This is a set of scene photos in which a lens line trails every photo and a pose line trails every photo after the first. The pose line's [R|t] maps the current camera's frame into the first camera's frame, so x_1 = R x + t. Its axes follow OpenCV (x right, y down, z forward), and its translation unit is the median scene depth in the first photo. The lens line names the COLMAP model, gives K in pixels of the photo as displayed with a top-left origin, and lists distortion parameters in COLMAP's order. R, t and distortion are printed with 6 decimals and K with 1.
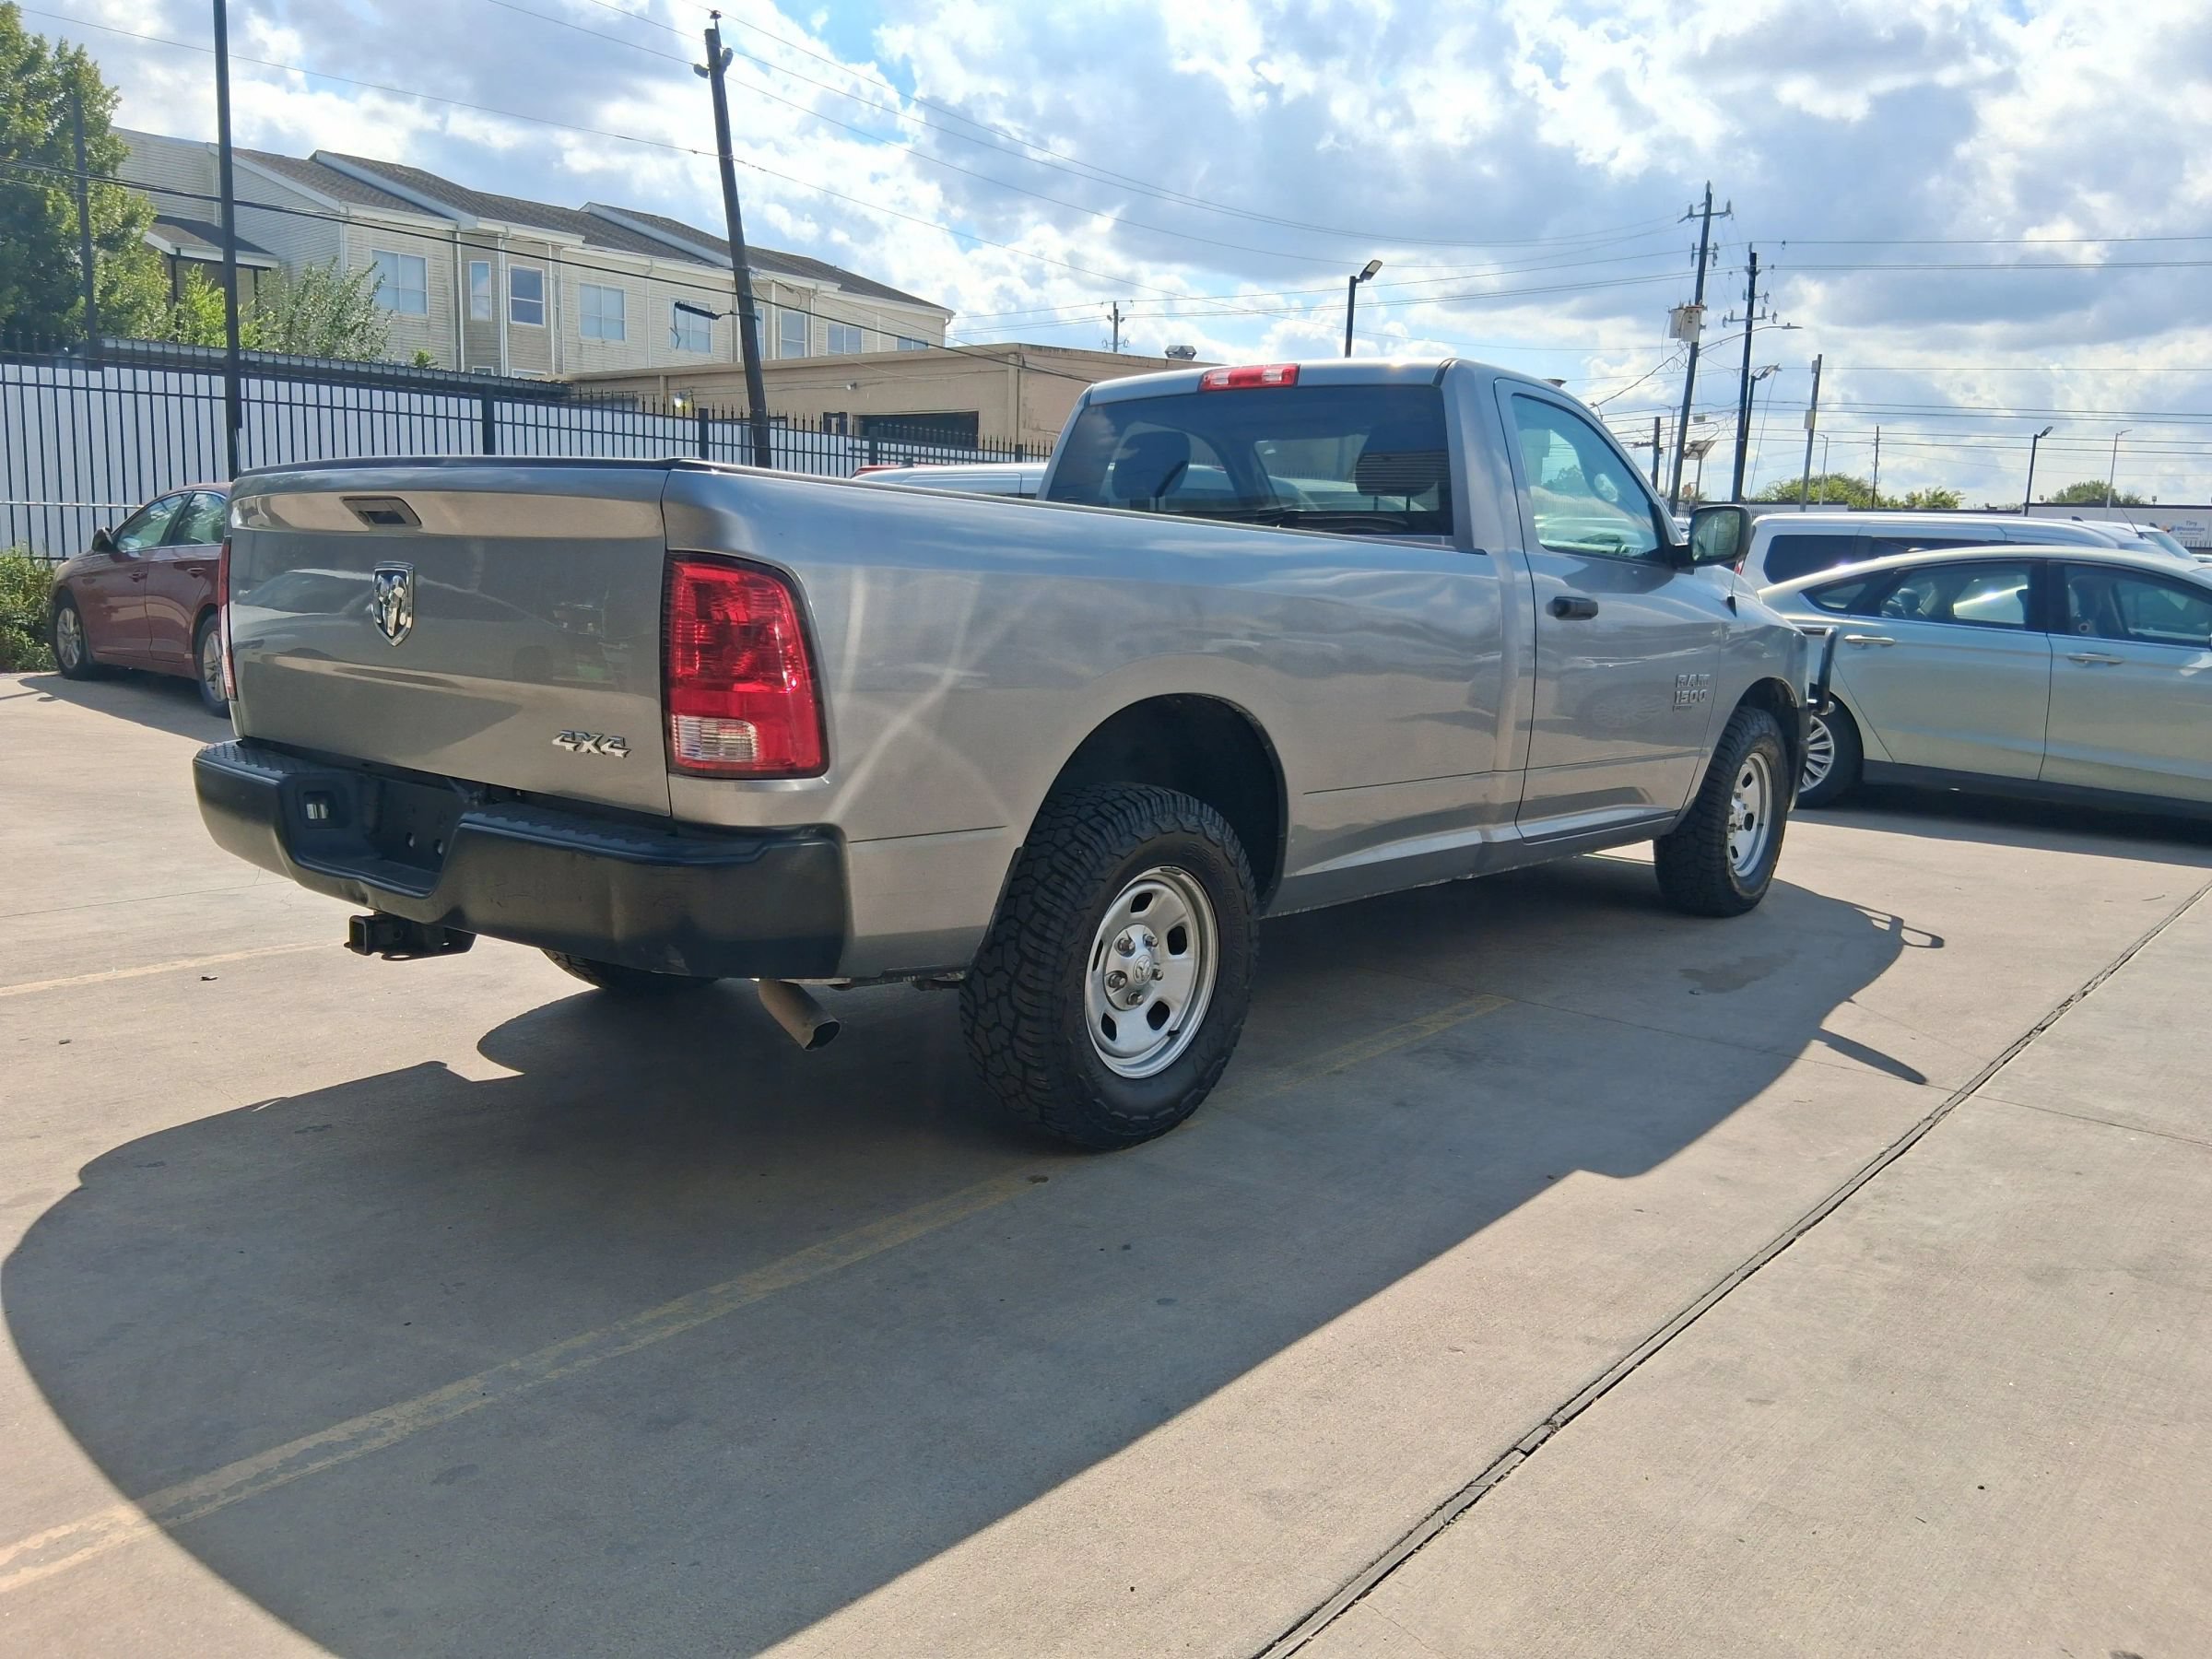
lens RADIAL K [[1671.0, 0, 1101.7], [0, 1671.0, 812.8], [0, 0, 1]] dist [0.107406, -0.180757]
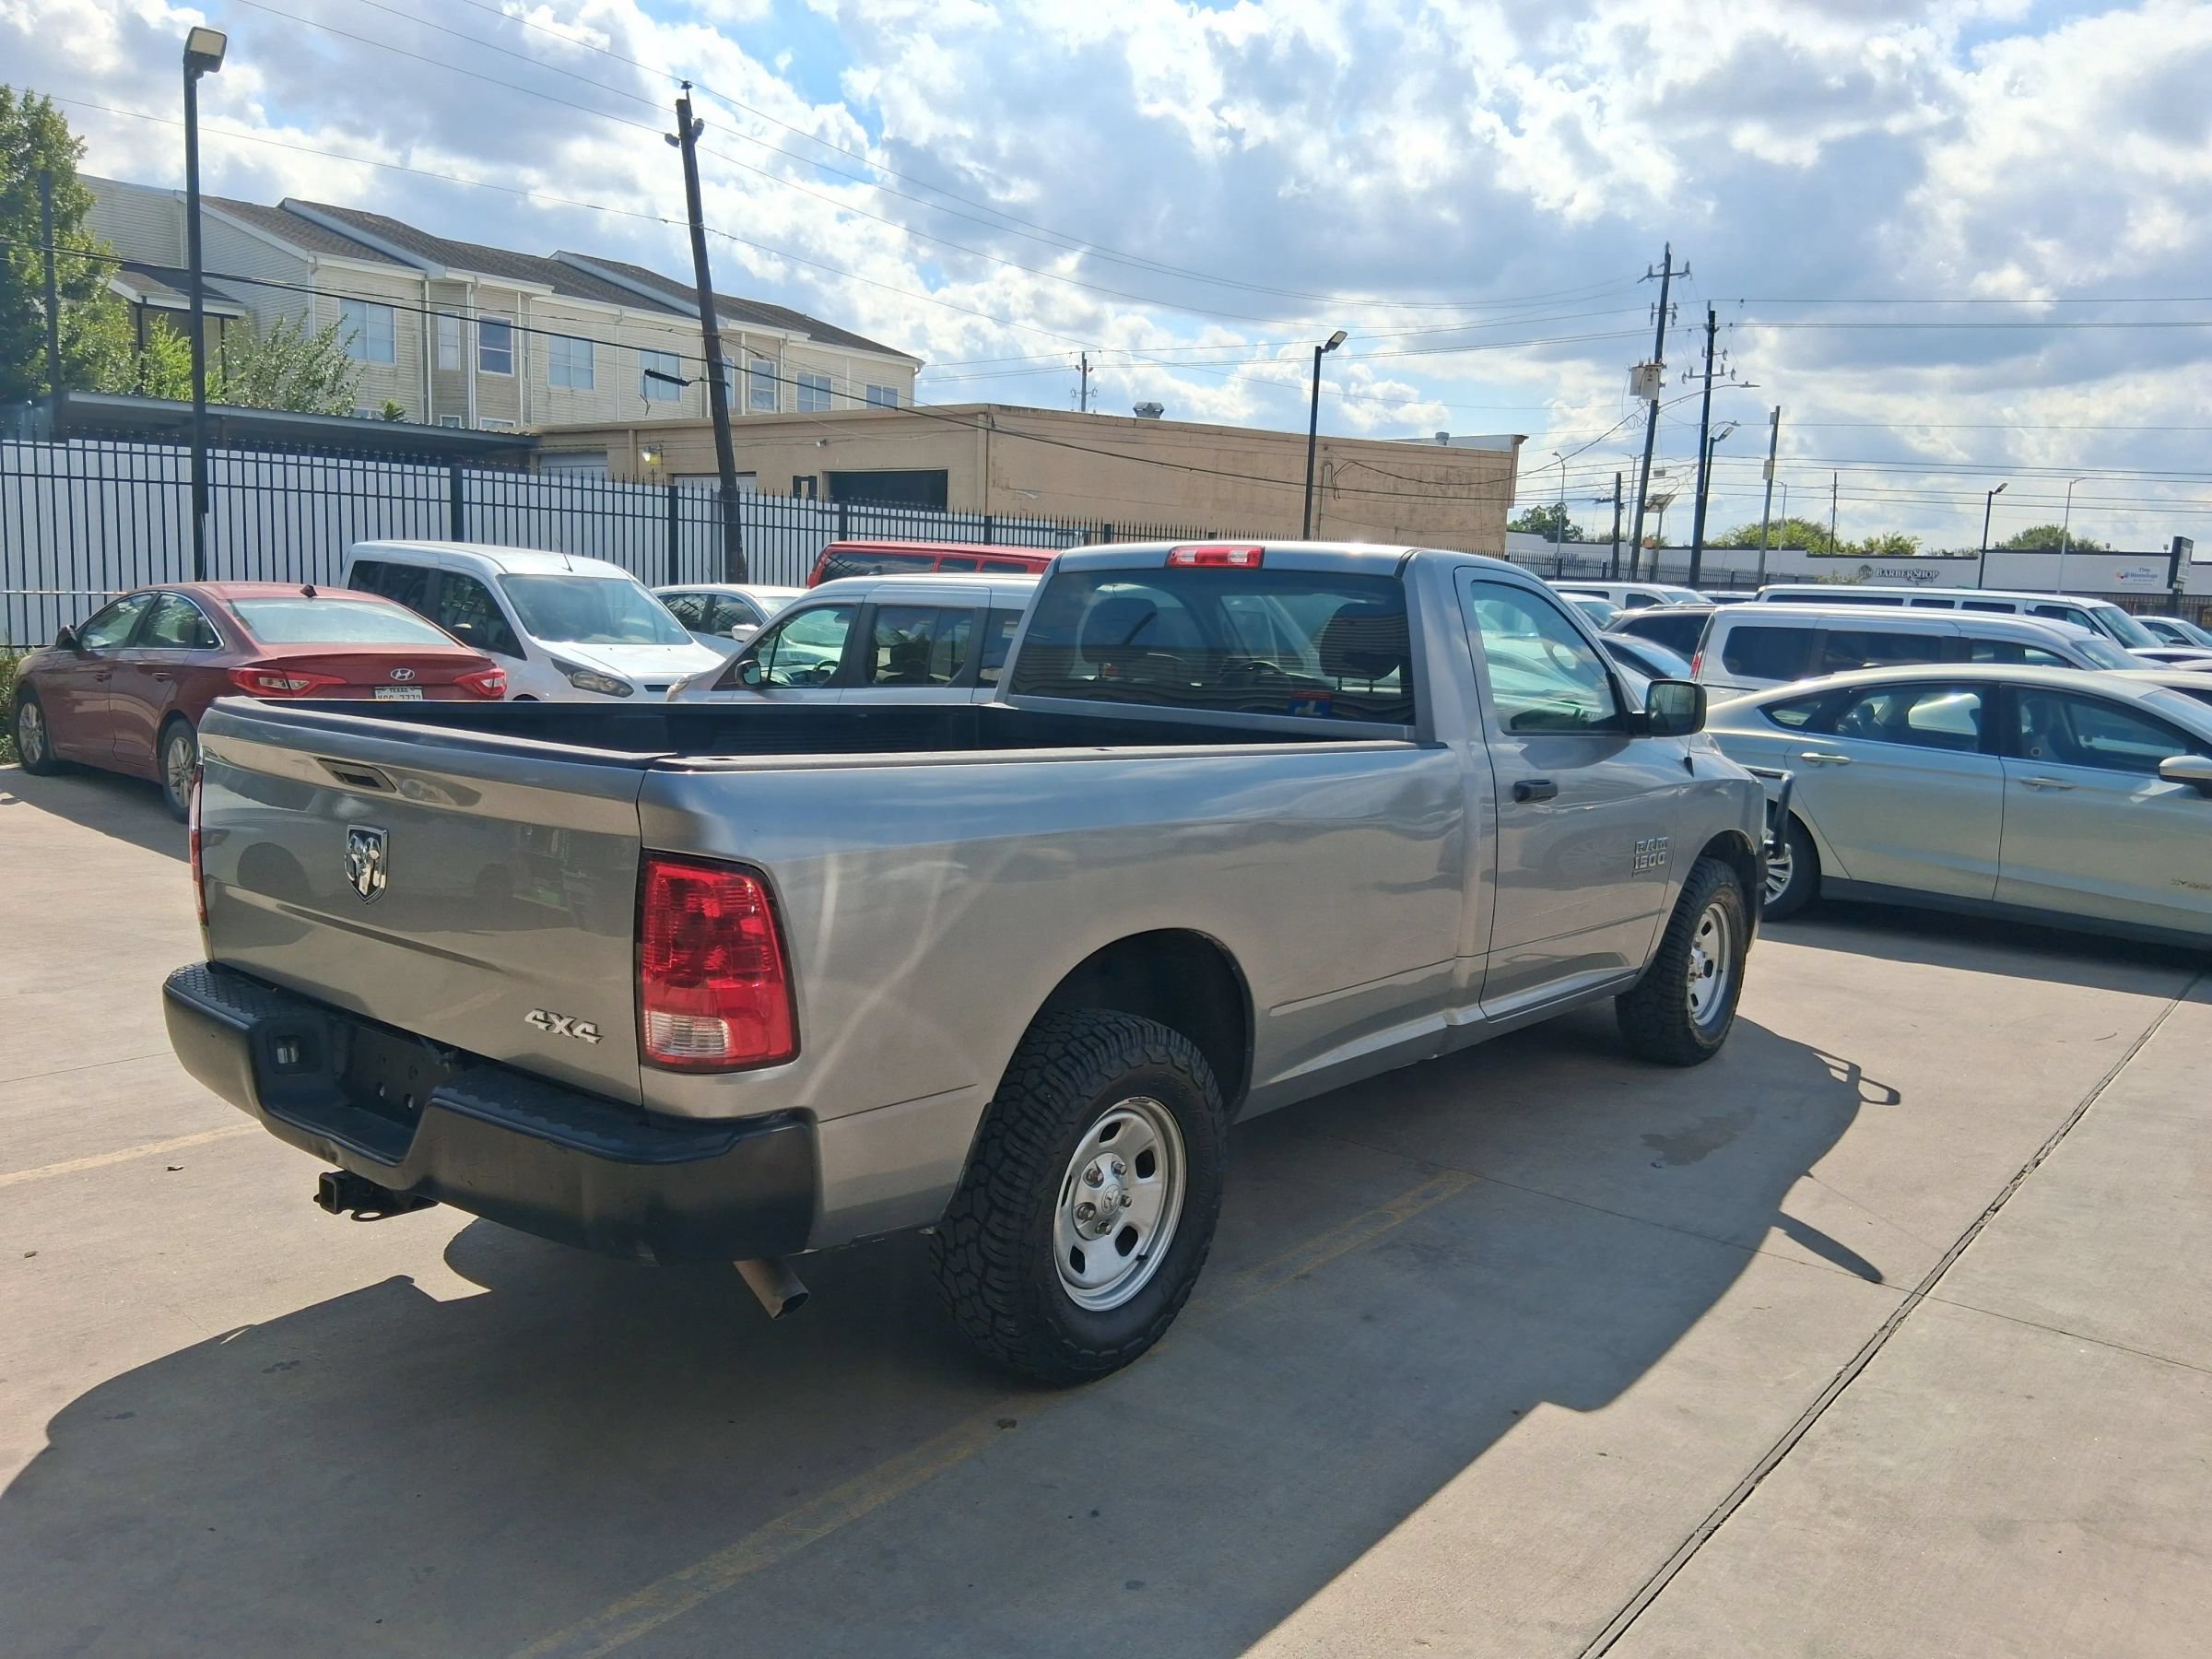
lens RADIAL K [[1671.0, 0, 1101.7], [0, 1671.0, 812.8], [0, 0, 1]] dist [0.107406, -0.180757]
pose [[0.999823, 0.000257, 0.018816, -0.000278], [0.000154, 0.999761, -0.021842, -0.105422], [-0.018817, 0.021841, 0.999584, -0.013020]]
